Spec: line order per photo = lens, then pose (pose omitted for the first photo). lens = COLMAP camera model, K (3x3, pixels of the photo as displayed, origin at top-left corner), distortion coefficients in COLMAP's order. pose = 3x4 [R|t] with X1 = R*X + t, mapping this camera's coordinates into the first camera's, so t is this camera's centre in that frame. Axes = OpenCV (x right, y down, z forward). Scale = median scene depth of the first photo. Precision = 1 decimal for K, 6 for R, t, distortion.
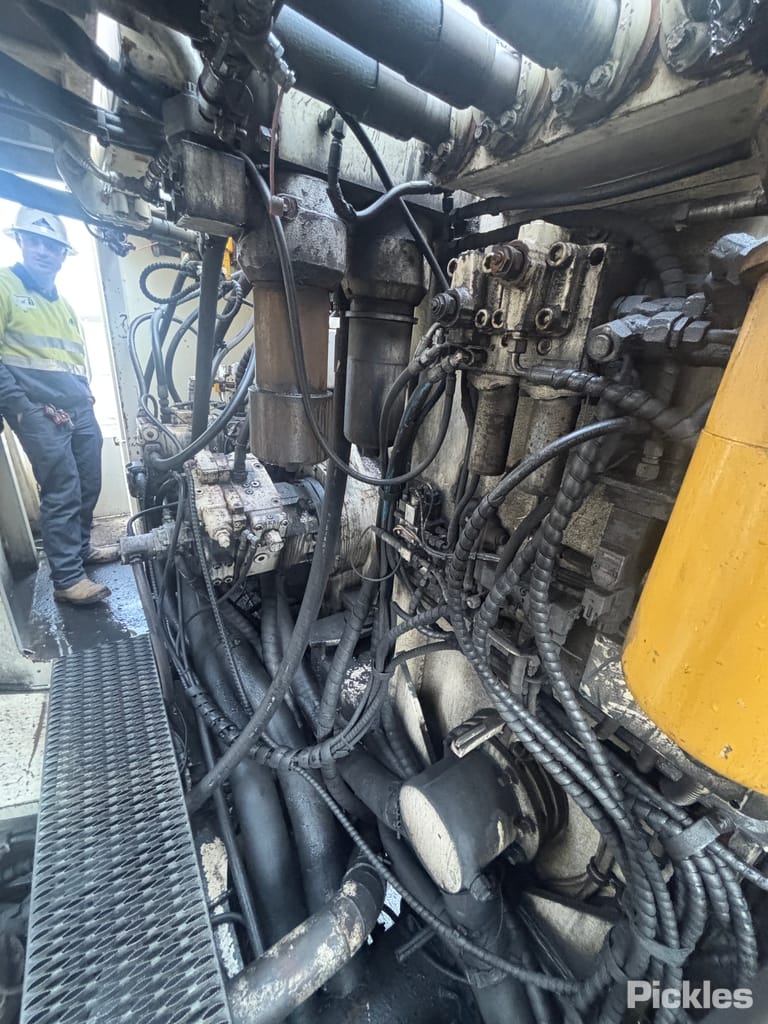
lens RADIAL K [[409.6, 0, 384.0], [0, 409.6, 512.0], [0, 0, 1]] dist [0.001240, 0.000054]
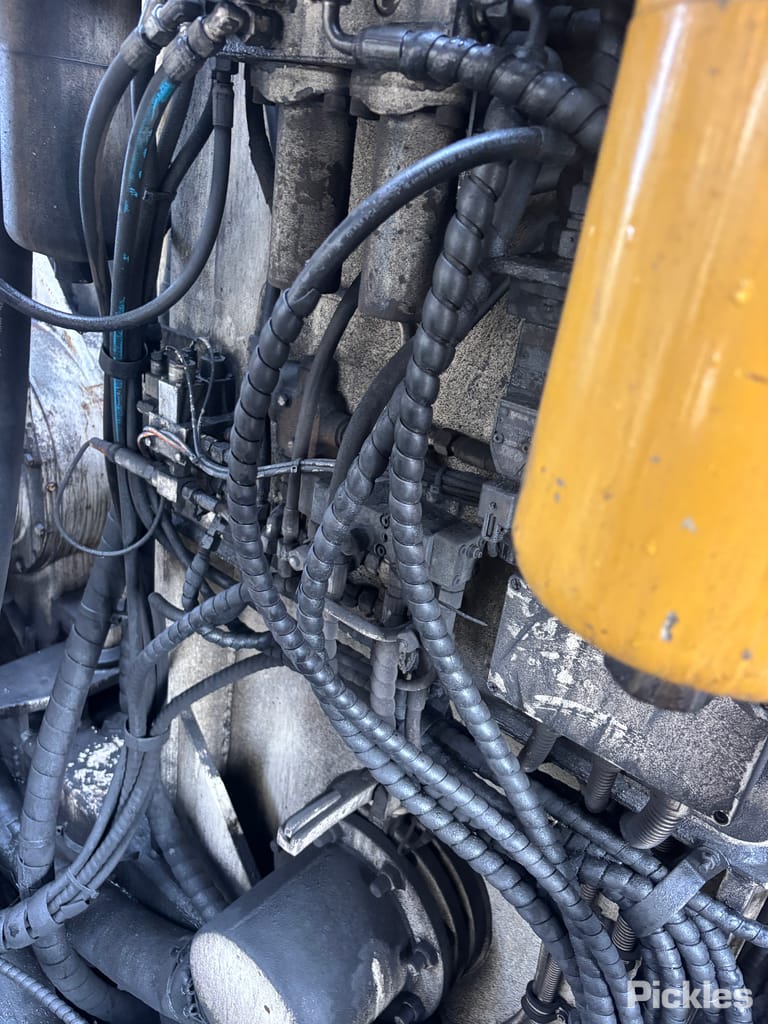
lens RADIAL K [[785.5, 0, 366.8], [0, 785.5, 513.3], [0, 0, 1]] dist [0.029646, -0.037362]
pose [[0.963302, -0.069724, 0.259208, 0.049758], [0.048463, 0.994982, 0.087534, 0.085866], [-0.264010, -0.071759, 0.961847, 0.029856]]
